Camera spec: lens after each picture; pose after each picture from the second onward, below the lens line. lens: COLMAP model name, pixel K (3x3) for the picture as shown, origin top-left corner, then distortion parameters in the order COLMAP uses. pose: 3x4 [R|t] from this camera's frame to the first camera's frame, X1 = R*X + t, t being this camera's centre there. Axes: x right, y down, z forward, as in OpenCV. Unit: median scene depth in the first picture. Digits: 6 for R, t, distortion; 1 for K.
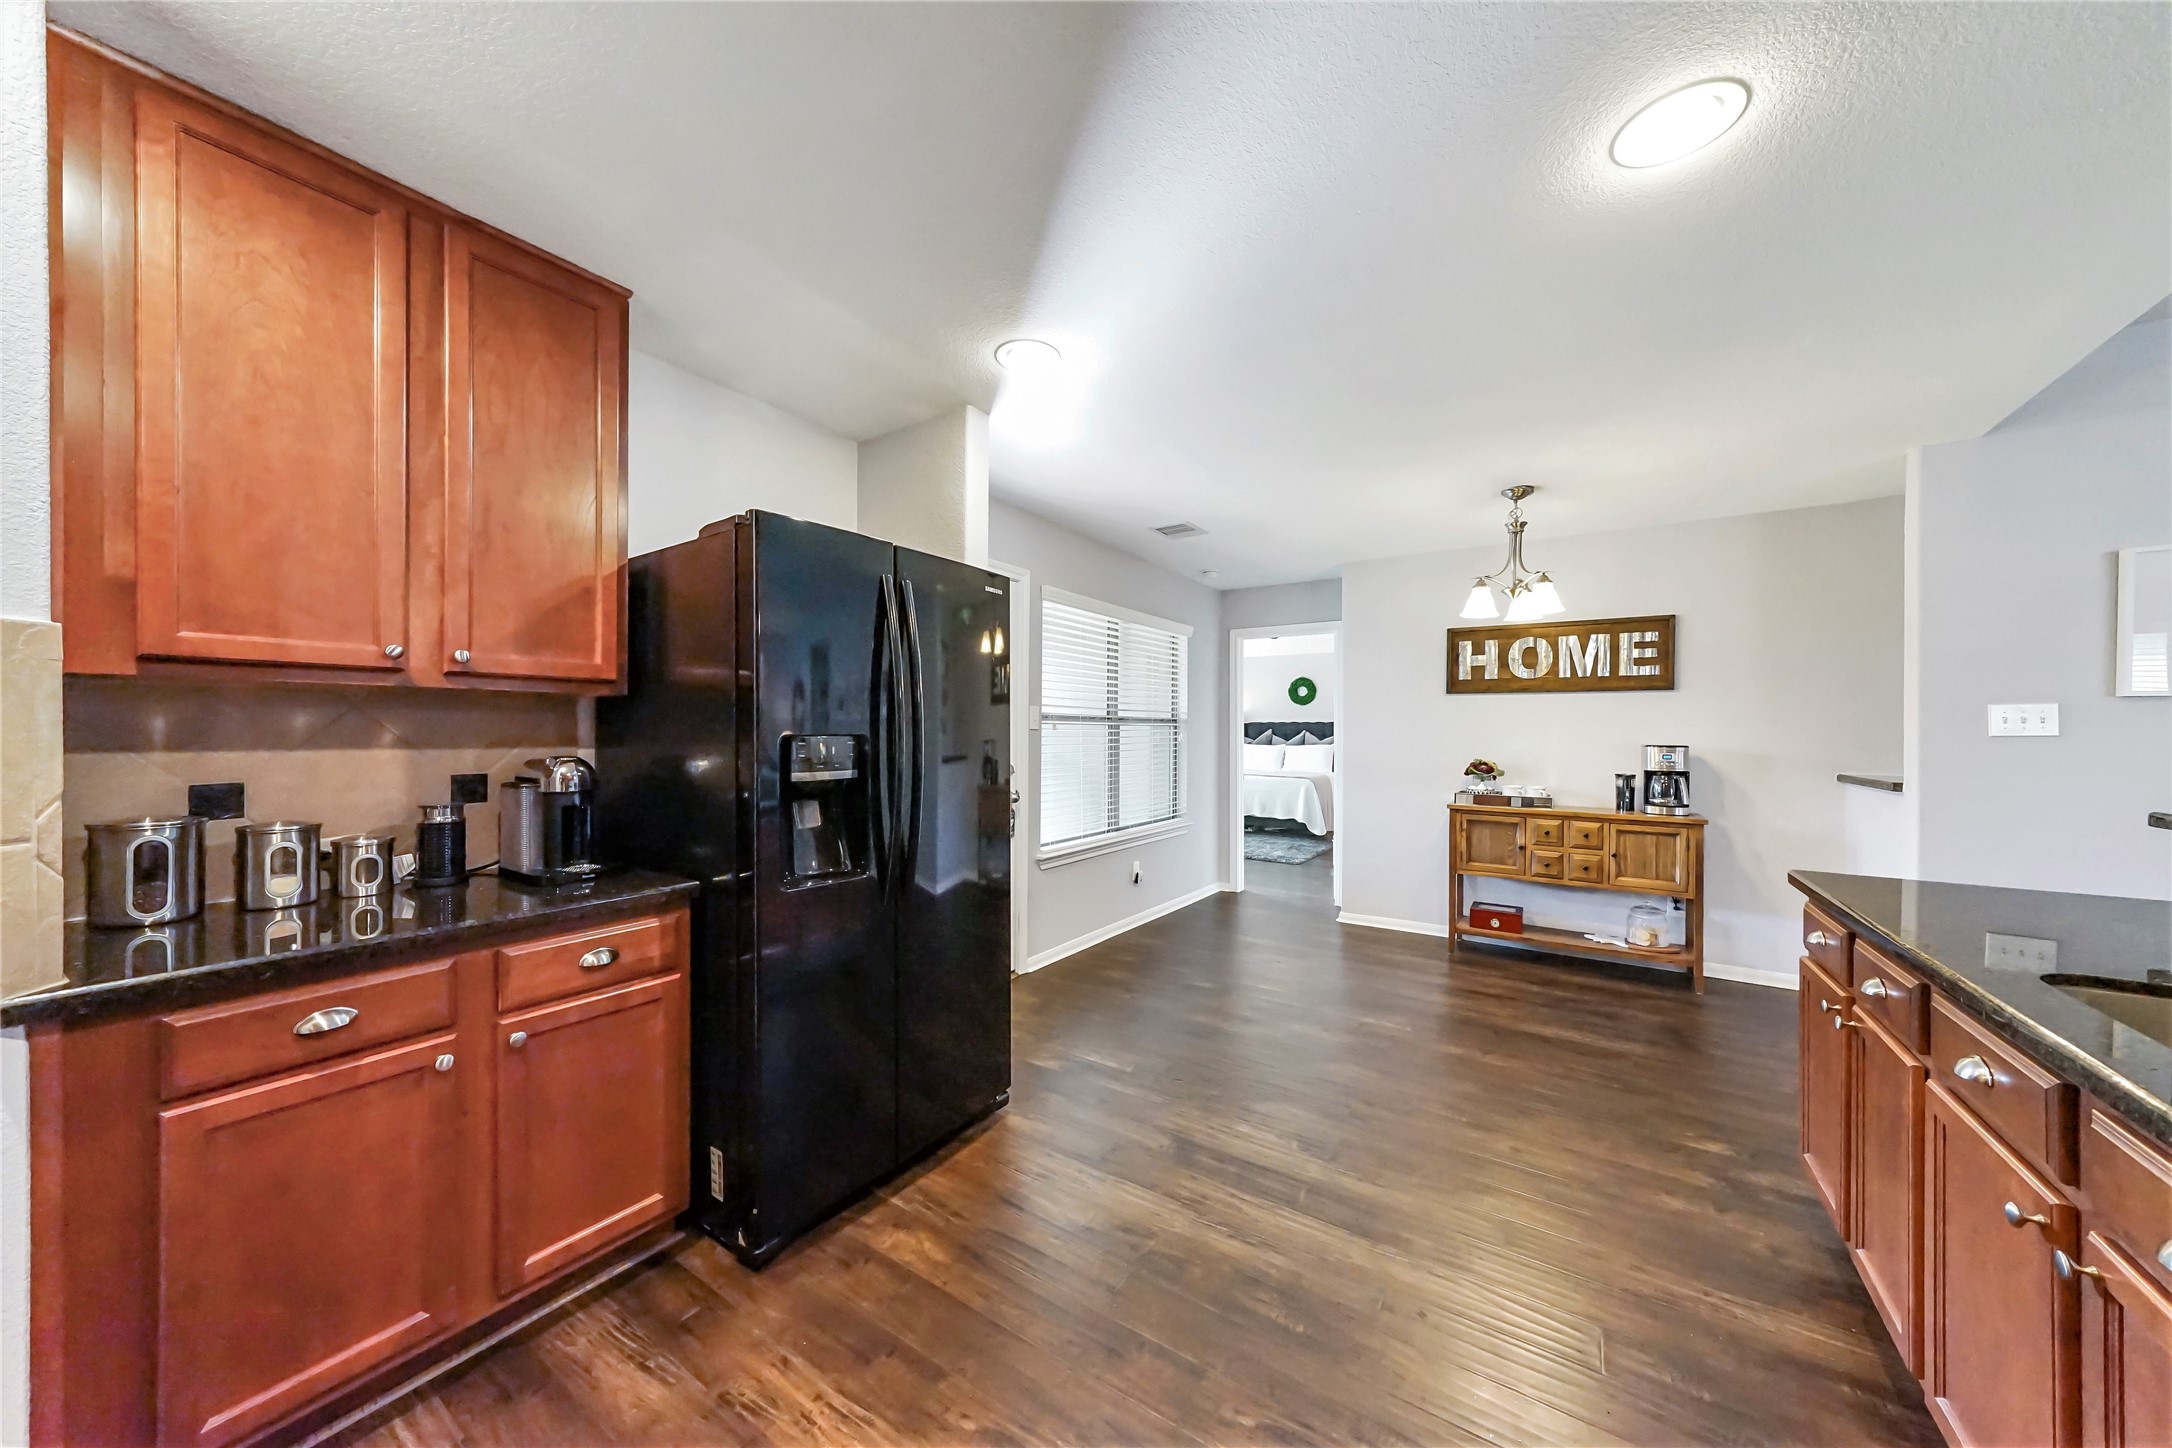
lens RADIAL K [[734.3, 0, 1086.0], [0, 734.3, 724.0], [0, 0, 1]] dist [0.000409, 0.000104]
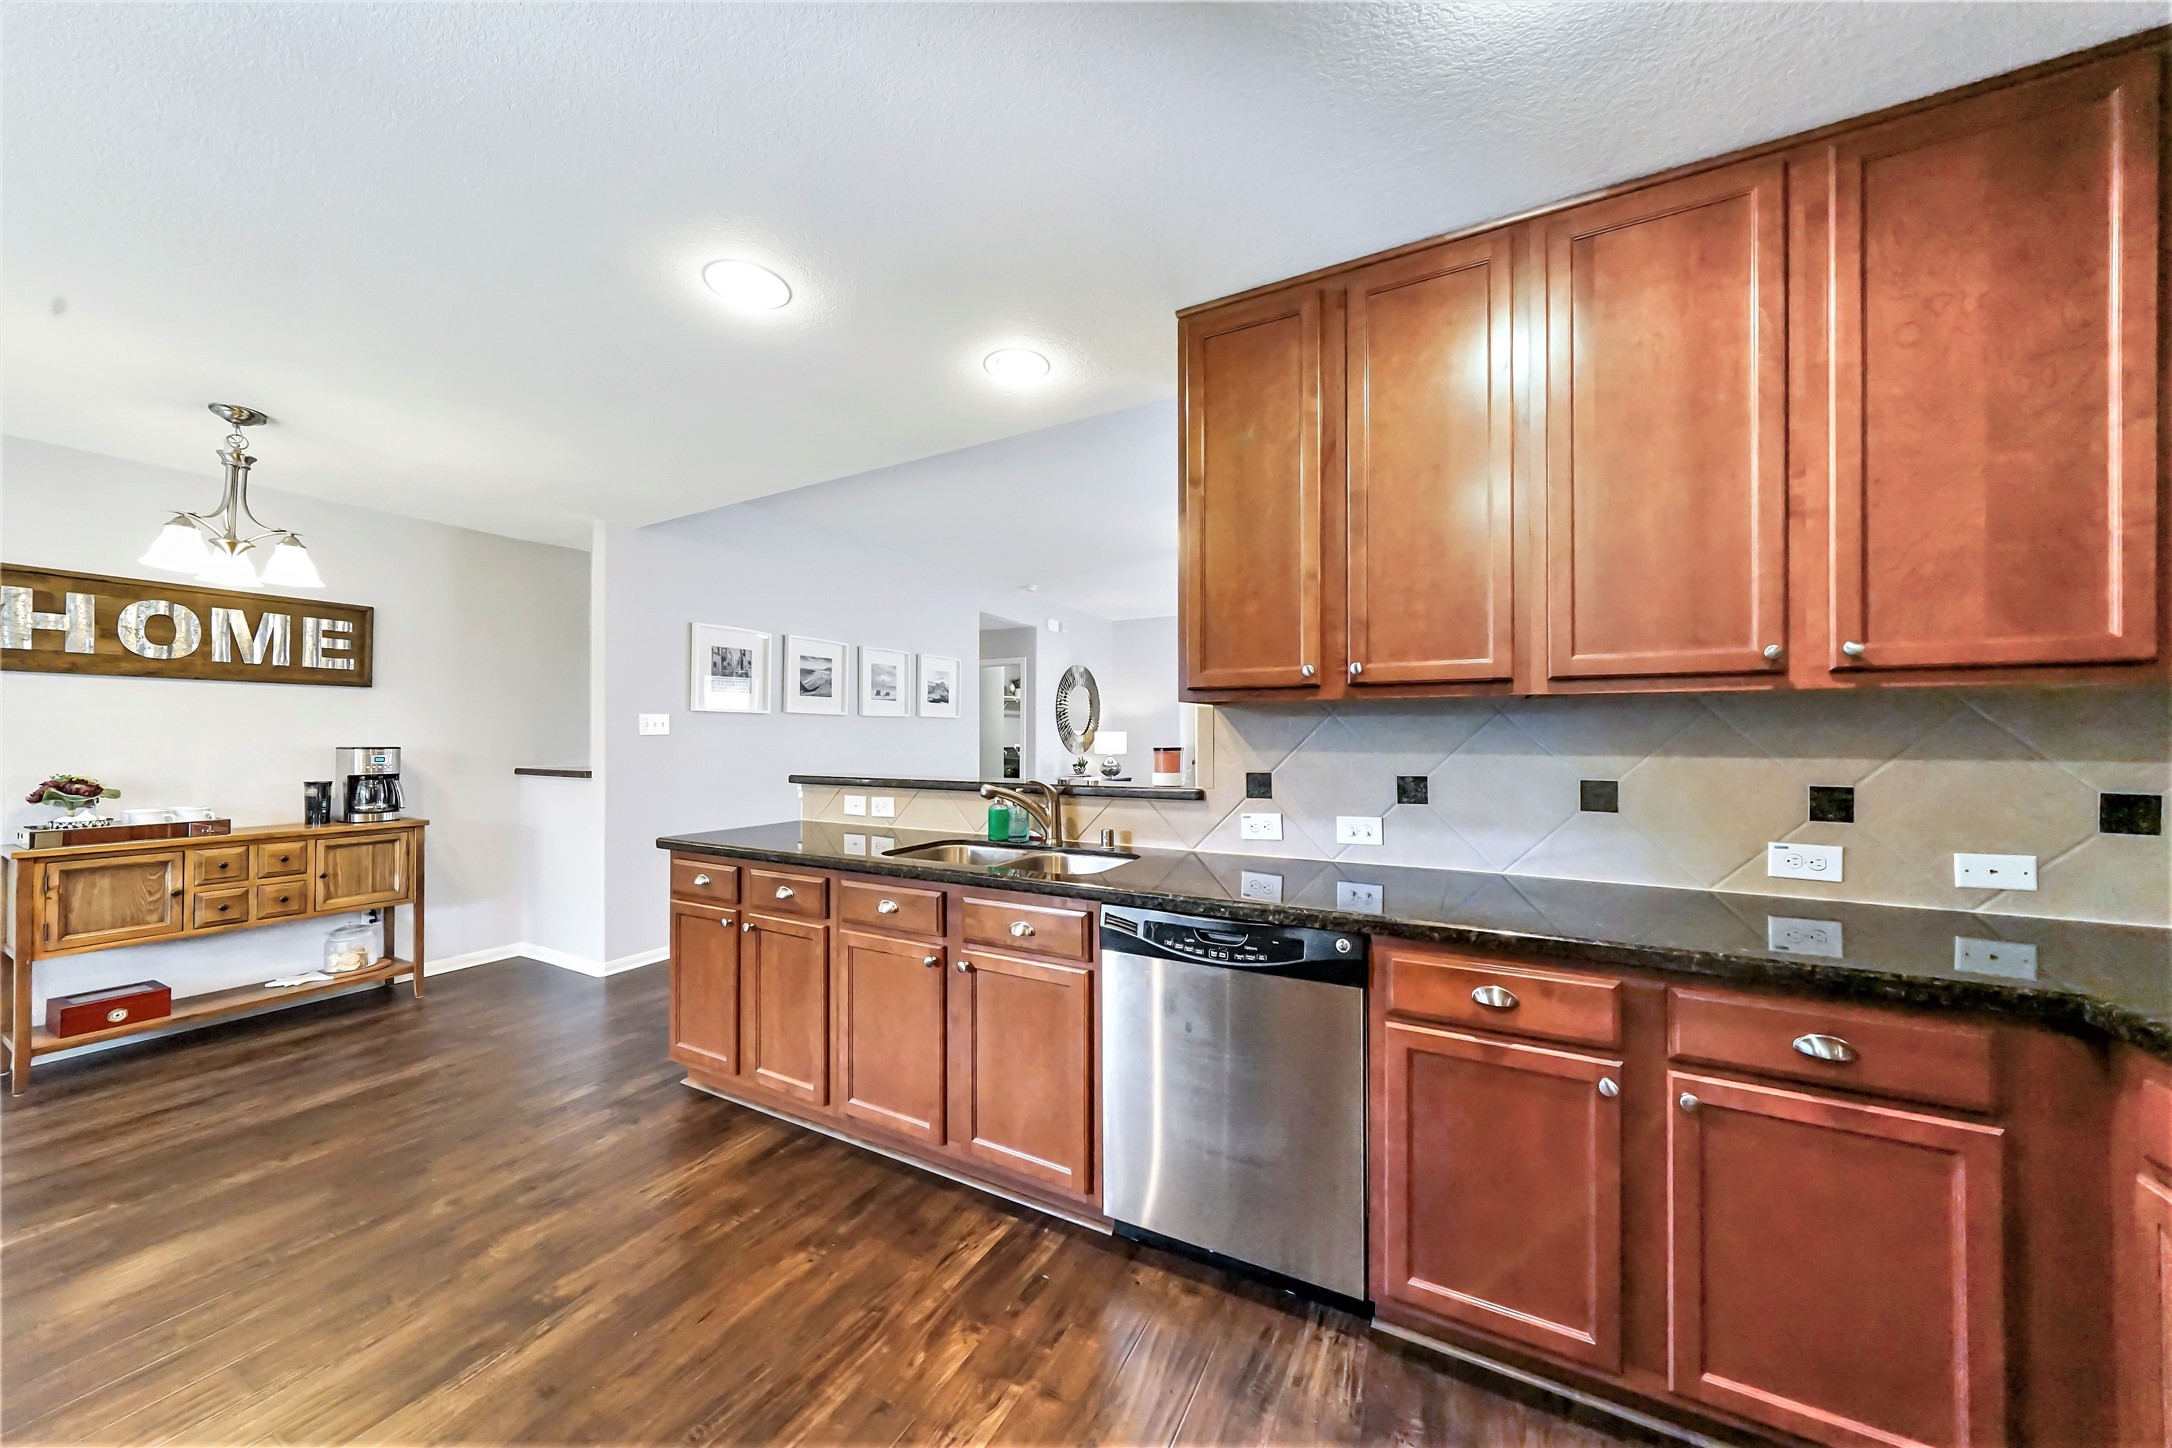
lens RADIAL K [[734.3, 0, 1086.0], [0, 734.3, 724.0], [0, 0, 1]] dist [0.000409, 0.000104]
pose [[-0.104349, 0.008656, 0.994503, -0.228321], [-0.010462, 0.999897, -0.009801, -0.000477], [-0.994486, -0.011428, -0.104248, 0.198044]]
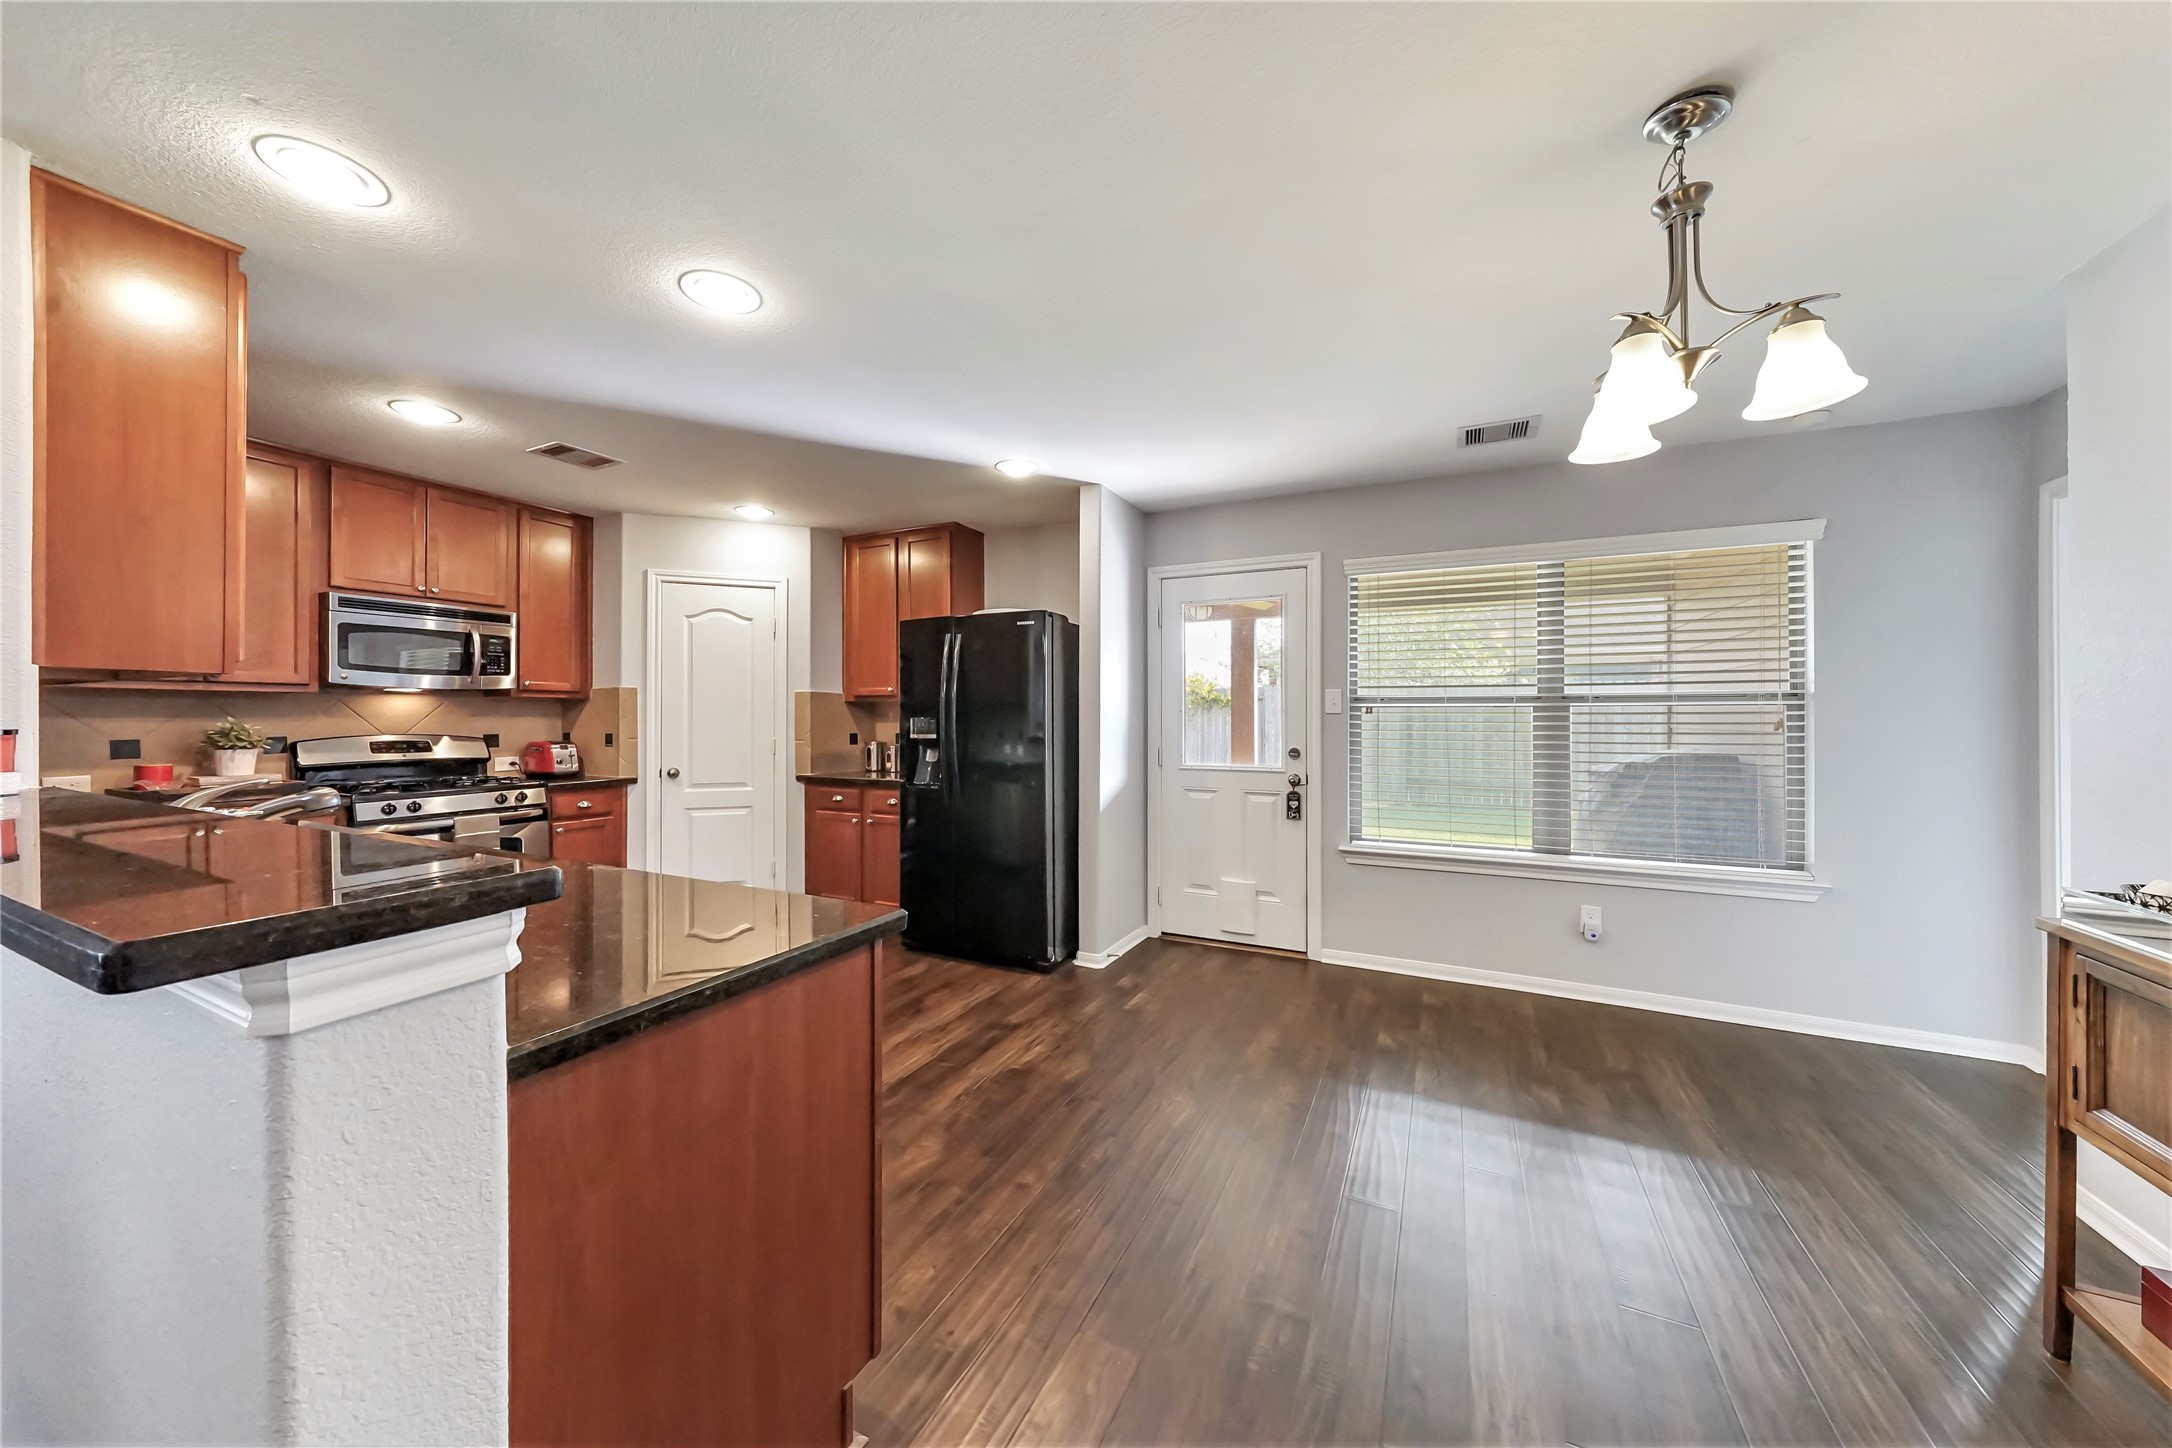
lens RADIAL K [[734.3, 0, 1086.0], [0, 734.3, 724.0], [0, 0, 1]] dist [0.000409, 0.000104]
pose [[0.138458, 0.004556, -0.990358, 0.866448], [0.011289, 0.999917, 0.006178, 0.011387], [0.990304, -0.012036, 0.138395, 0.566152]]
